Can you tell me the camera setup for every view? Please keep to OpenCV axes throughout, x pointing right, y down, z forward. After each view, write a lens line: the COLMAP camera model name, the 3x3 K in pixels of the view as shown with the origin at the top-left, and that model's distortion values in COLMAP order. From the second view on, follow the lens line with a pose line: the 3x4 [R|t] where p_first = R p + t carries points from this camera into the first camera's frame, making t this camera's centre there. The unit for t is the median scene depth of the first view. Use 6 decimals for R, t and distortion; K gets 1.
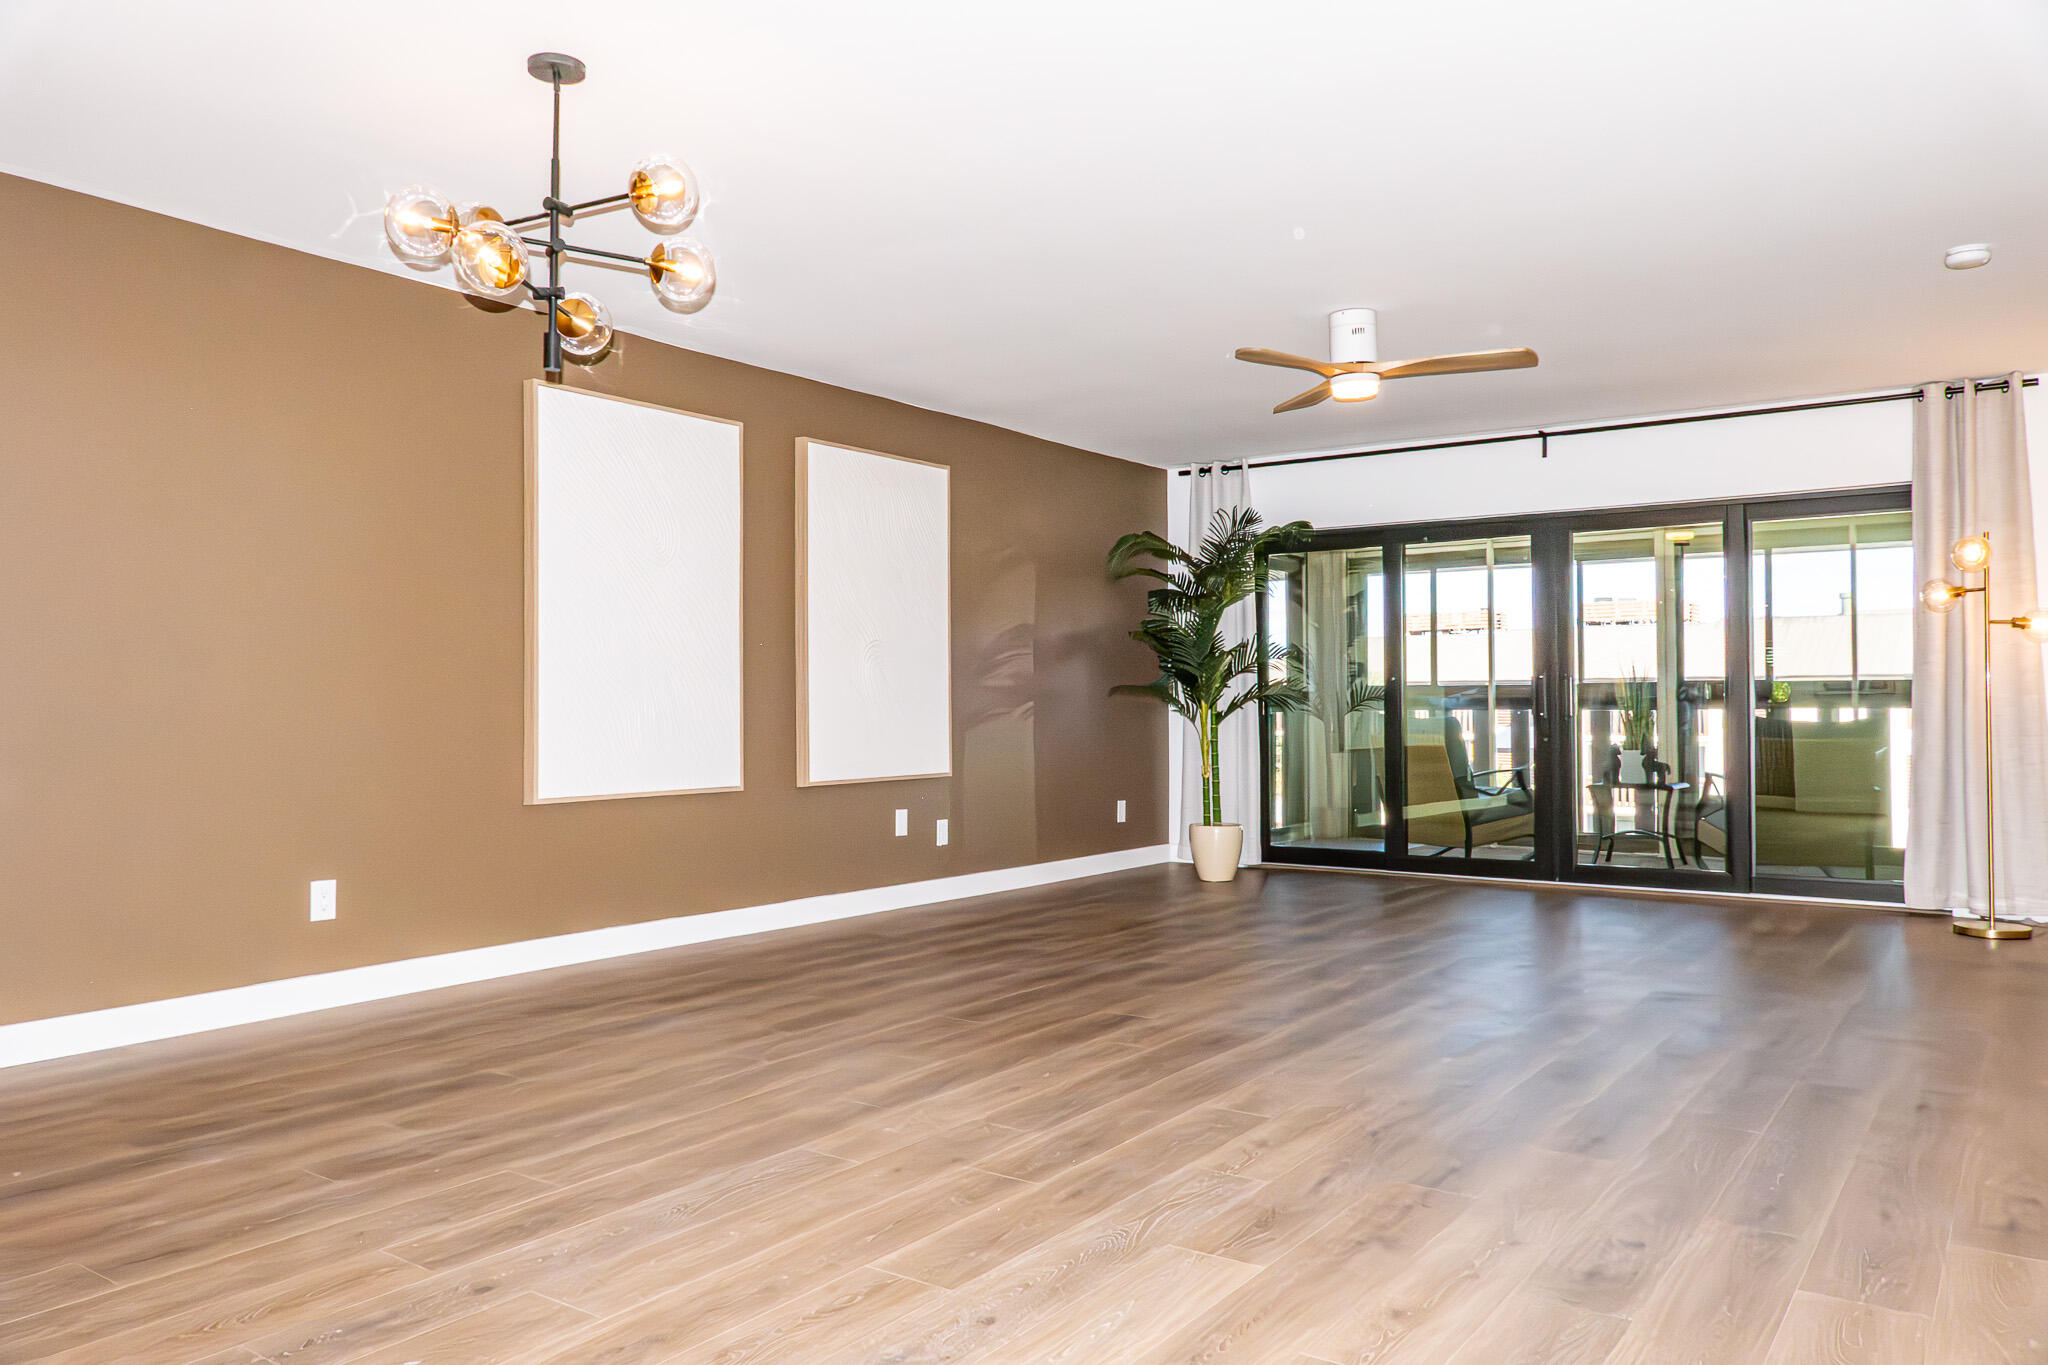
lens RADIAL K [[1454.6, 0, 1024.0], [0, 1454.6, 682.5], [0, 0, 1]] dist [-0.016716, 0.012679]
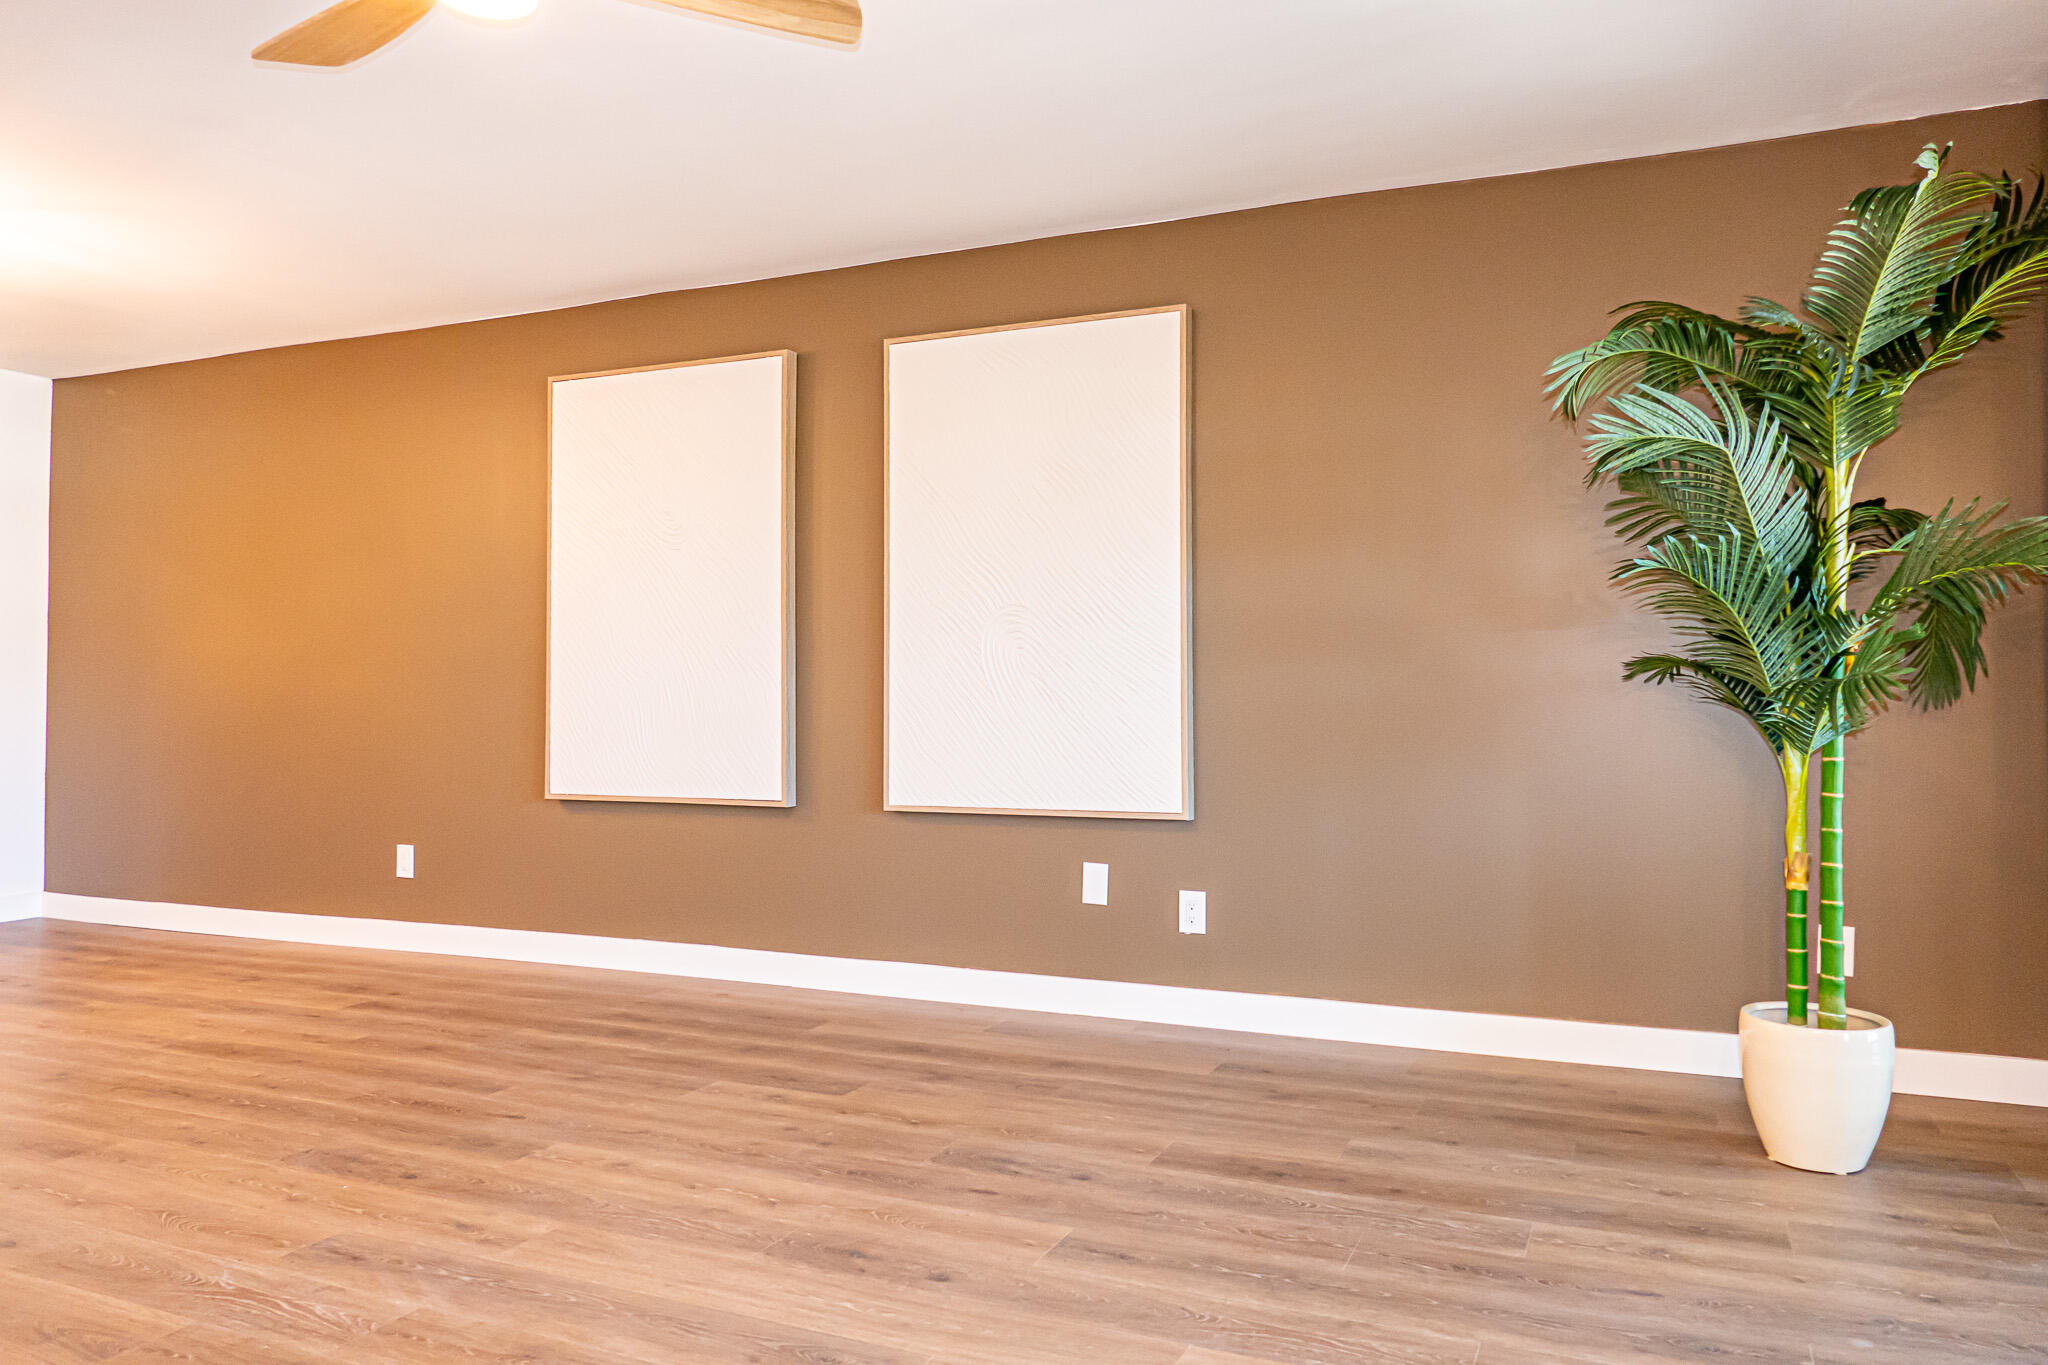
lens RADIAL K [[1457.6, 0, 1014.2], [0, 1457.6, 672.8], [0, 0, 1]] dist [-0.009074, 0.003548]
pose [[0.230226, -0.022421, -0.972879, 0.604441], [0.005756, 0.999748, -0.021678, 0.018857], [0.973120, -0.000609, 0.230297, 0.915102]]
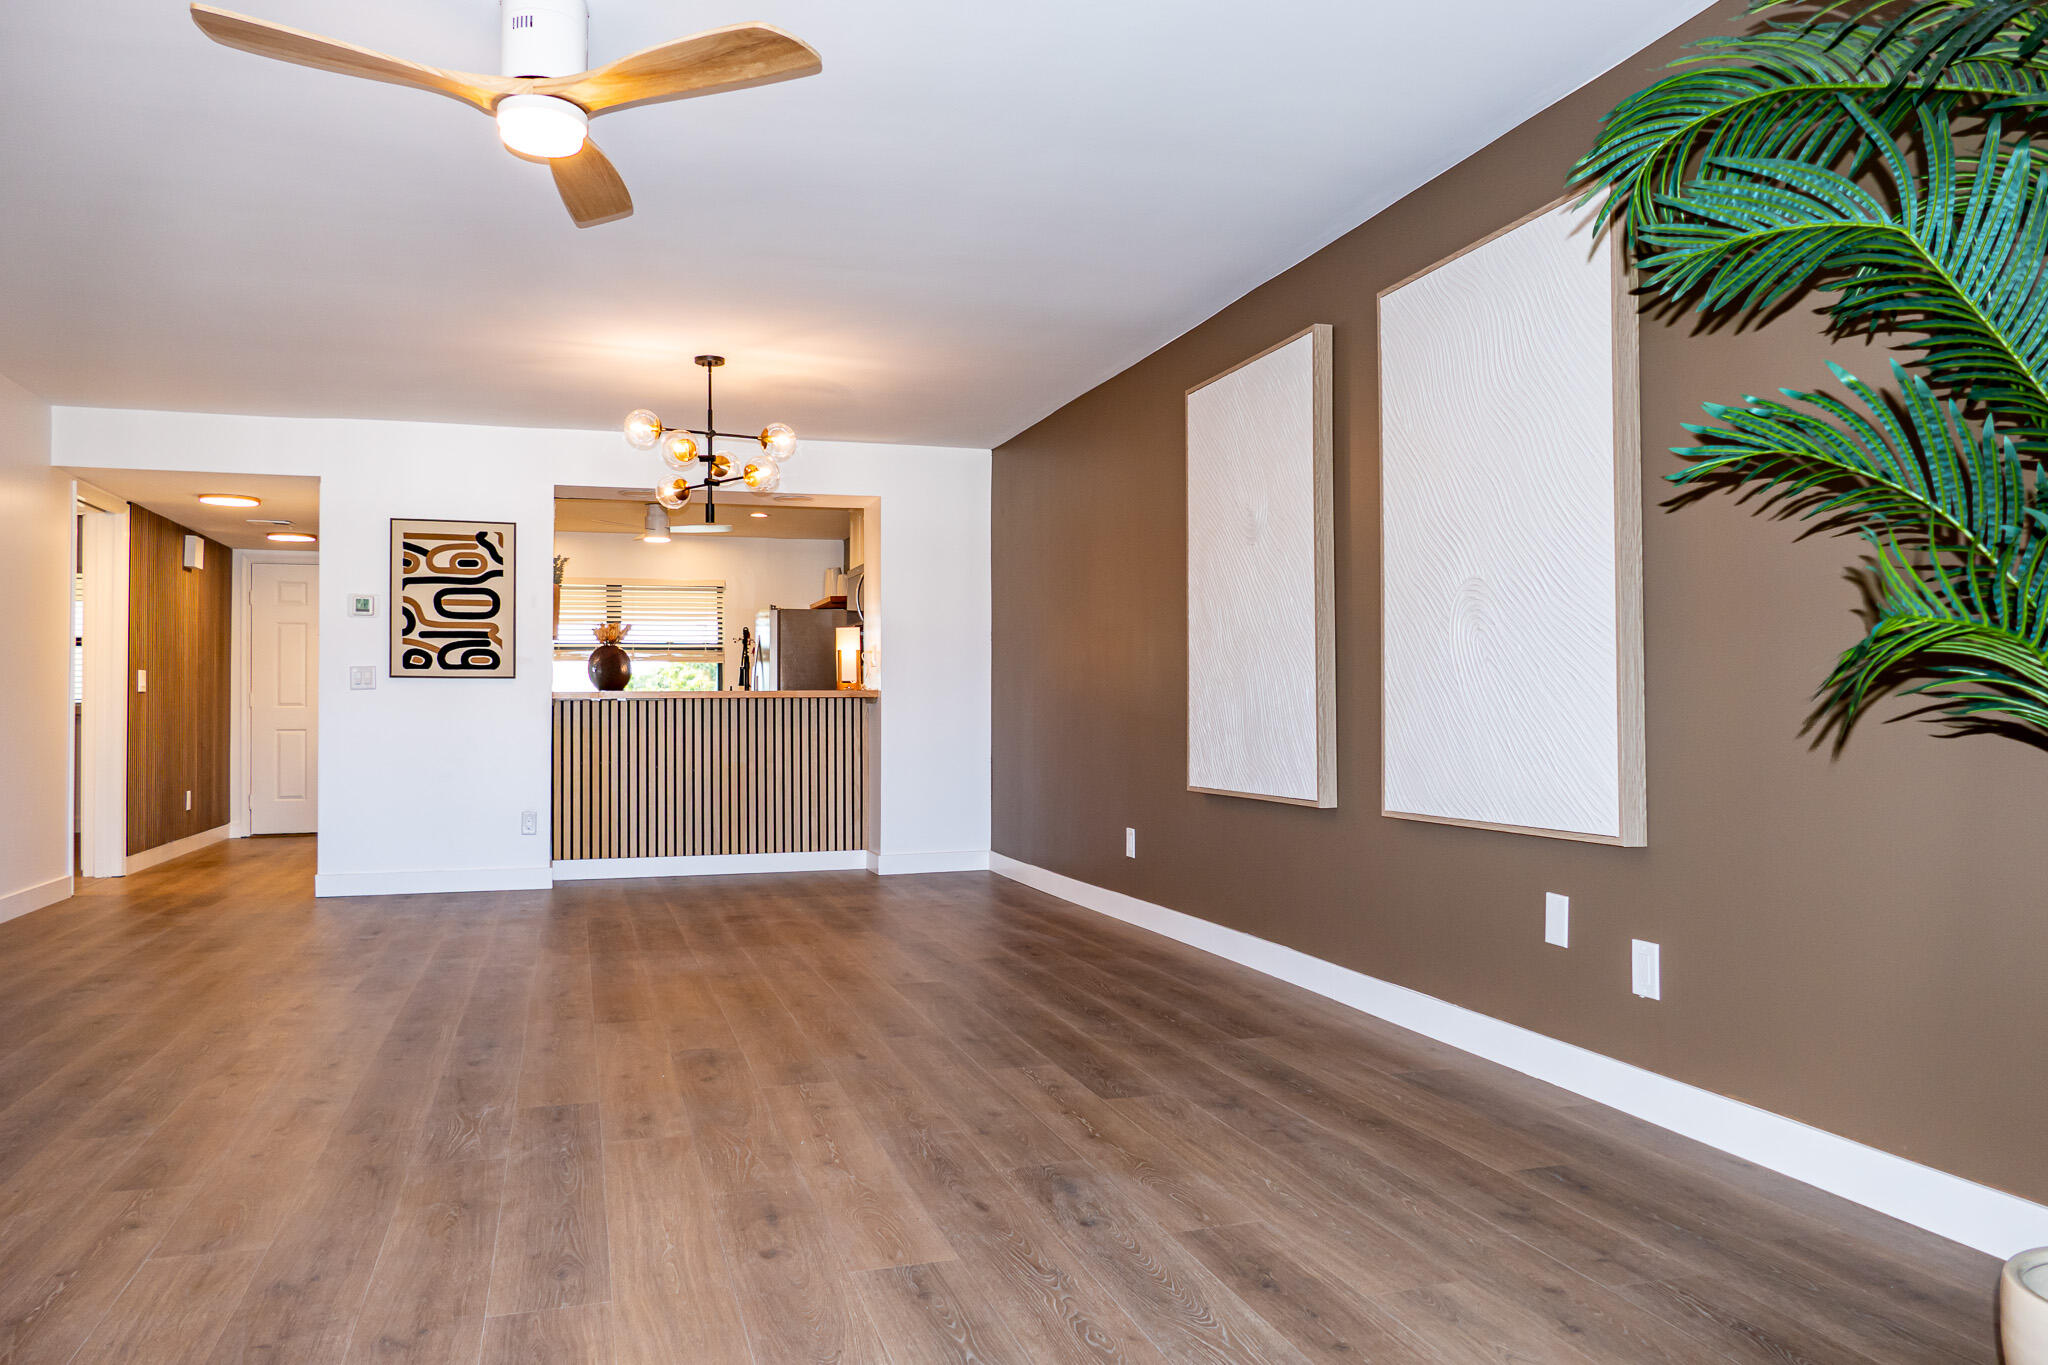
lens RADIAL K [[1454.6, 0, 1024.0], [0, 1454.6, 682.5], [0, 0, 1]] dist [-0.016716, 0.012679]
pose [[-0.578817, -0.013962, -0.815338, 0.500754], [0.007488, 0.999720, -0.022435, 0.025018], [0.815423, -0.019092, -0.578551, 1.284394]]
